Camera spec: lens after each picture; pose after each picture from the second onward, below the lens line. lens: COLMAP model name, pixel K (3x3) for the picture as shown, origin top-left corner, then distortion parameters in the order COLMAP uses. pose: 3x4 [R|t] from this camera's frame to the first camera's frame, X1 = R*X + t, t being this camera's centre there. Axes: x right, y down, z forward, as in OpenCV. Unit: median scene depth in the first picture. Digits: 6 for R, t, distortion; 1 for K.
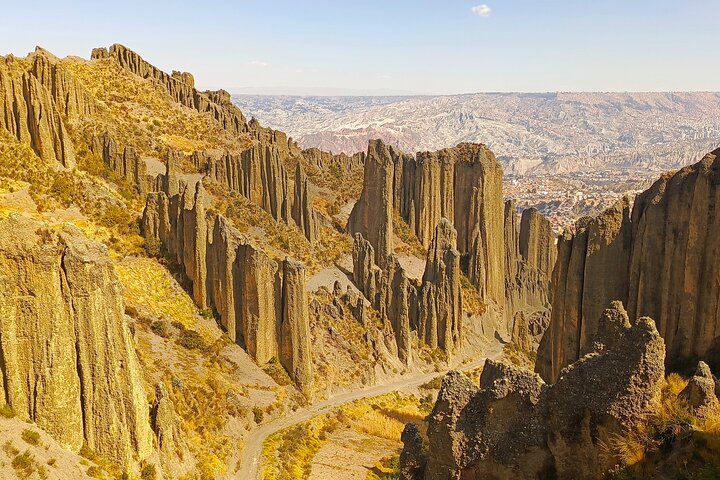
lens RADIAL K [[747.6, 0, 358.1], [0, 747.6, 233.3], [0, 0, 1]] dist [0.083400, 0.000000]
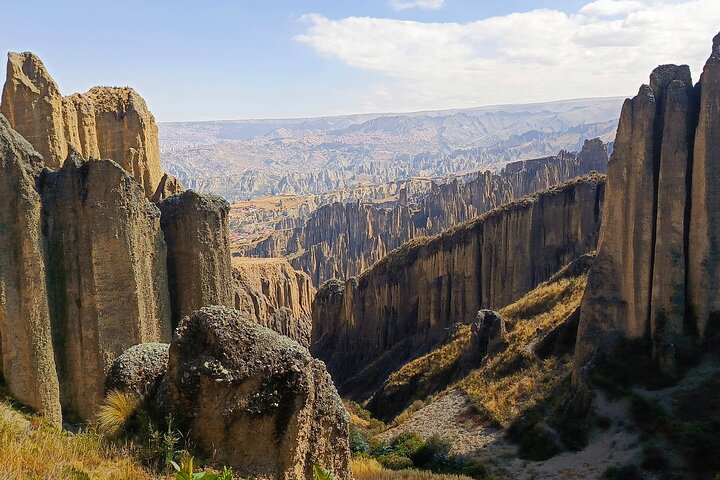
lens RADIAL K [[747.6, 0, 352.1], [0, 747.6, 245.7], [0, 0, 1]] dist [0.083400, 0.000000]
pose [[0.728730, -0.126755, 0.672968, -0.178087], [0.144668, 0.989036, 0.029632, 0.036609], [-0.669346, 0.075763, 0.739078, 0.350610]]
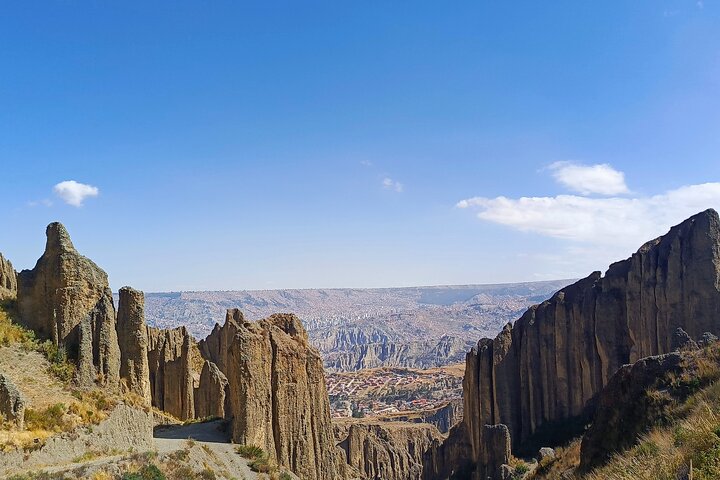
lens RADIAL K [[747.6, 0, 359.2], [0, 747.6, 232.1], [0, 0, 1]] dist [0.083400, 0.000000]
pose [[0.879708, 0.016885, 0.475215, -0.316278], [0.108125, 0.966087, -0.234486, 0.048524], [-0.463059, 0.257662, 0.848049, -0.107351]]
